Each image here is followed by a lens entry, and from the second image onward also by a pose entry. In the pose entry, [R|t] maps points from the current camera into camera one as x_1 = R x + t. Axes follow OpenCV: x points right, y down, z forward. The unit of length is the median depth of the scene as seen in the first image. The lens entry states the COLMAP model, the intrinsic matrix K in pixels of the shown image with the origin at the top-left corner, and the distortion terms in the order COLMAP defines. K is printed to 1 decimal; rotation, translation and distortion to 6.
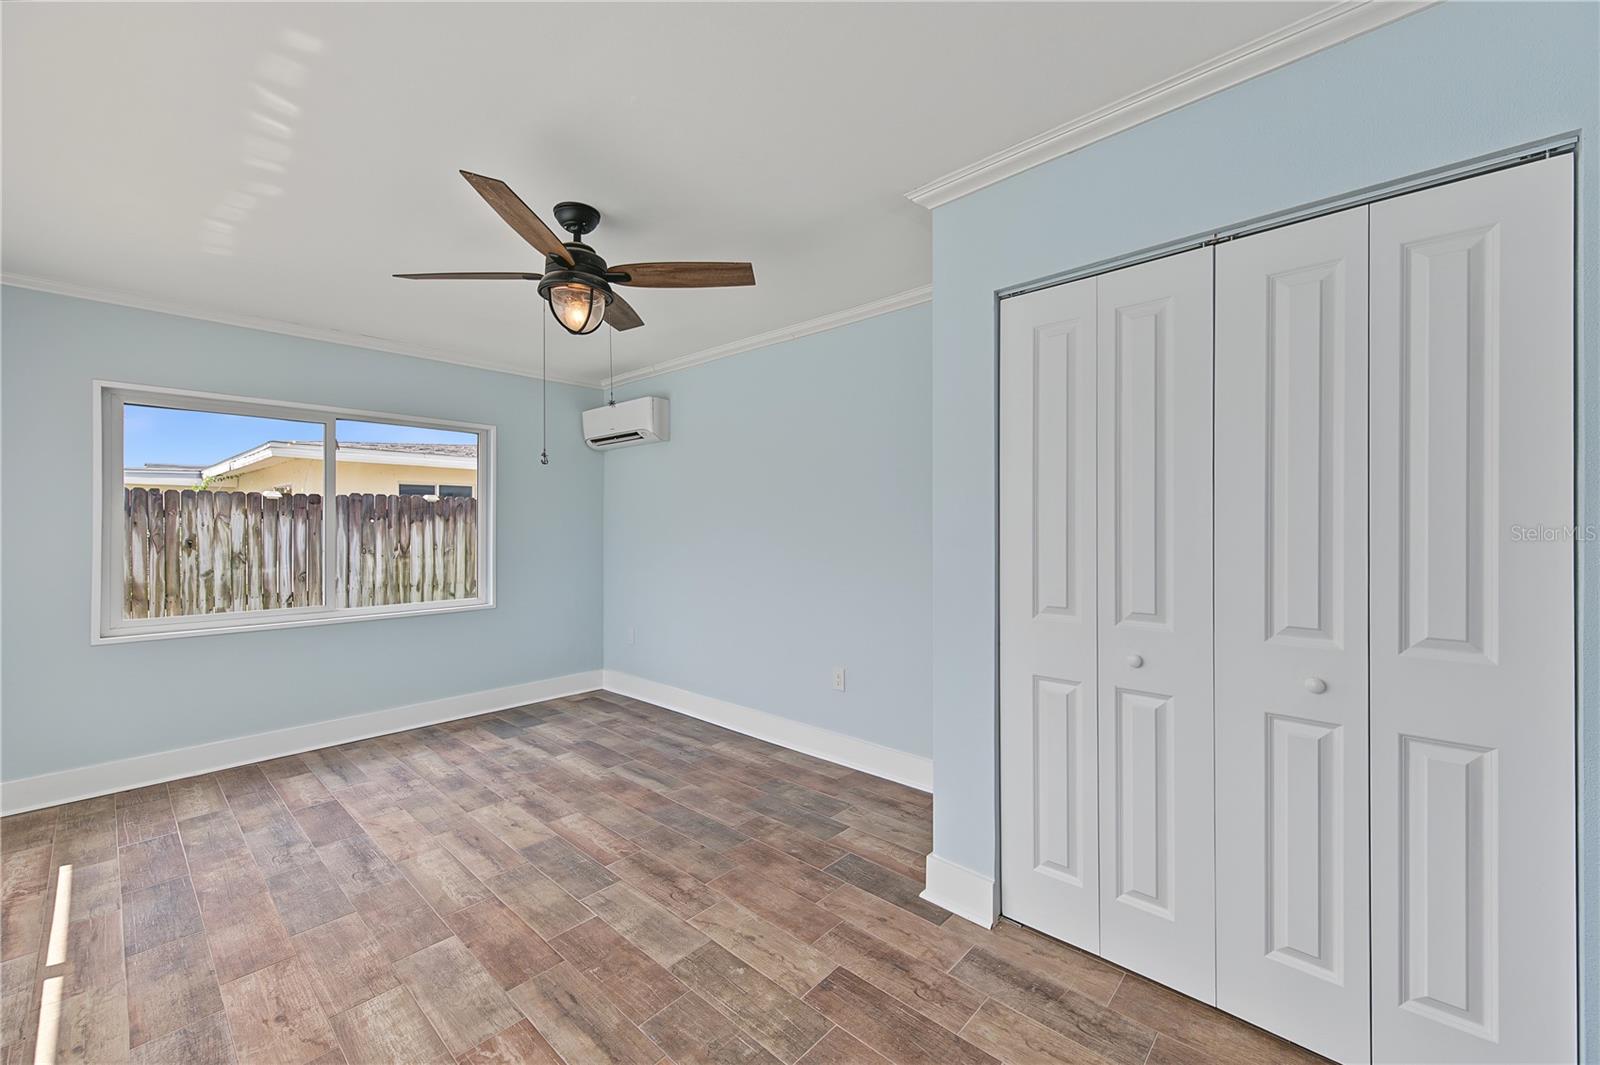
lens RADIAL K [[629.0, 0, 801.4], [0, 629.0, 536.5], [0, 0, 1]] dist [0.007575, -0.002393]
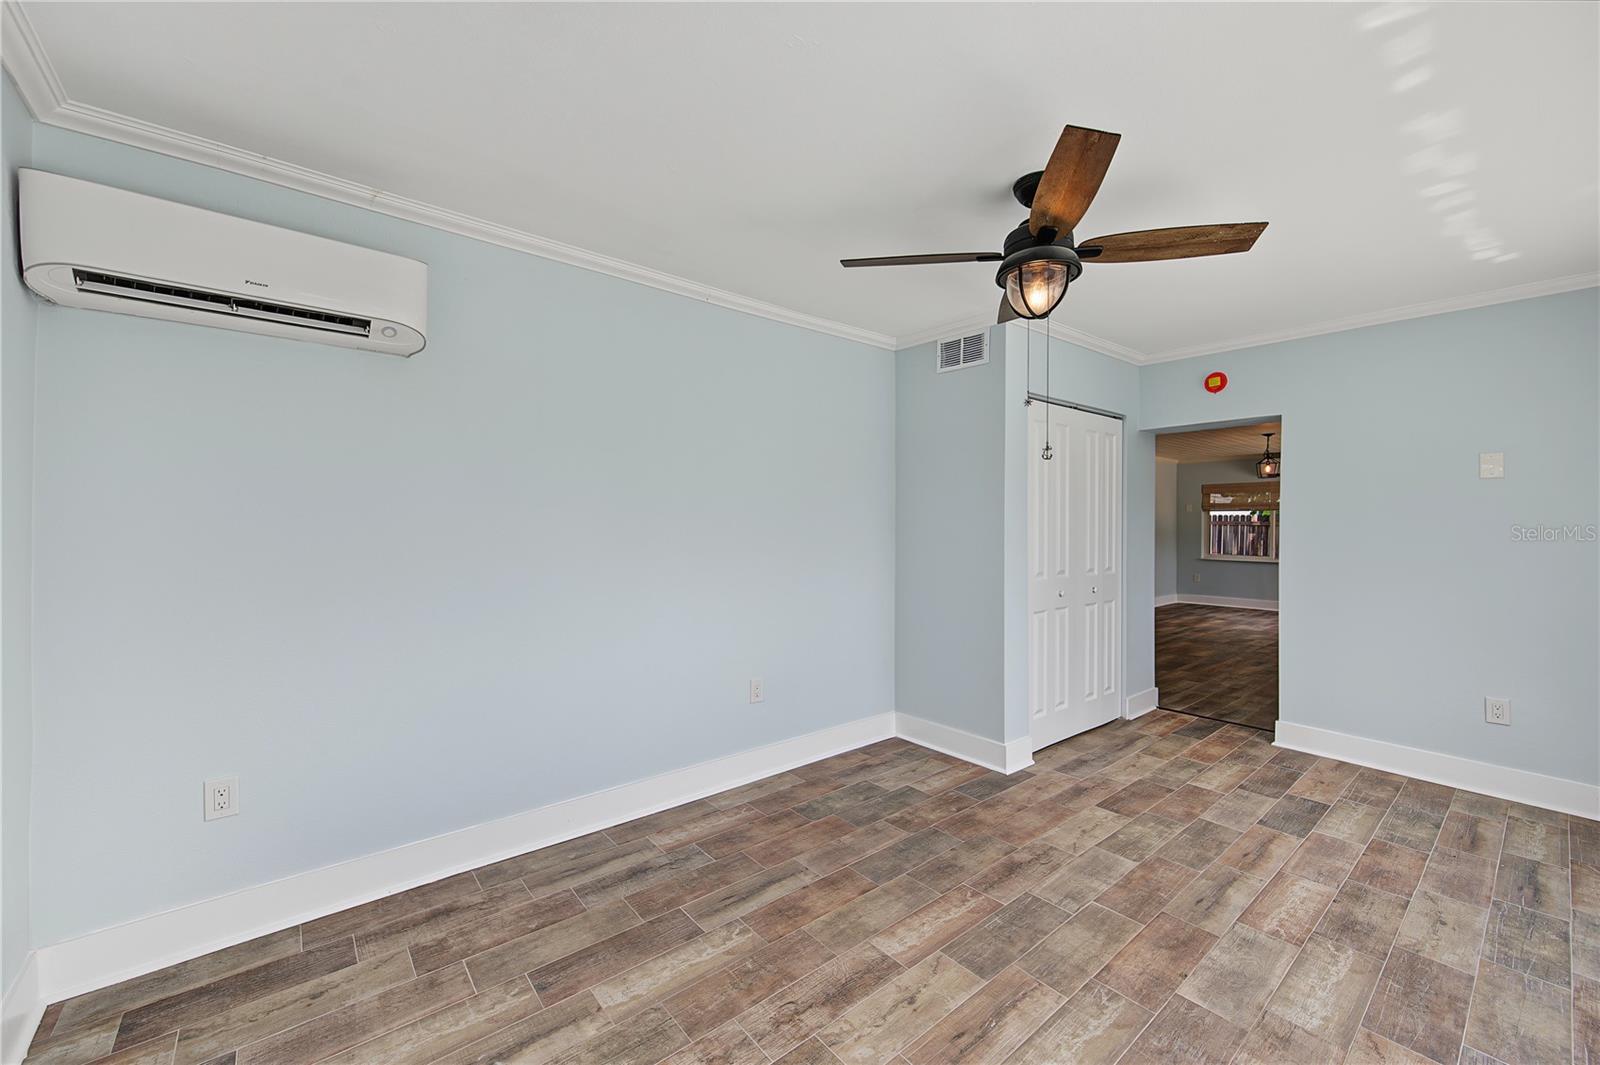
lens RADIAL K [[629.0, 0, 798.8], [0, 629.0, 532.1], [0, 0, 1]] dist [0.007575, -0.002393]
pose [[0.147248, -0.008945, 0.989059, -1.135441], [0.011583, 0.999906, 0.007319, -0.020912], [-0.989032, 0.010379, 0.147338, 1.050333]]
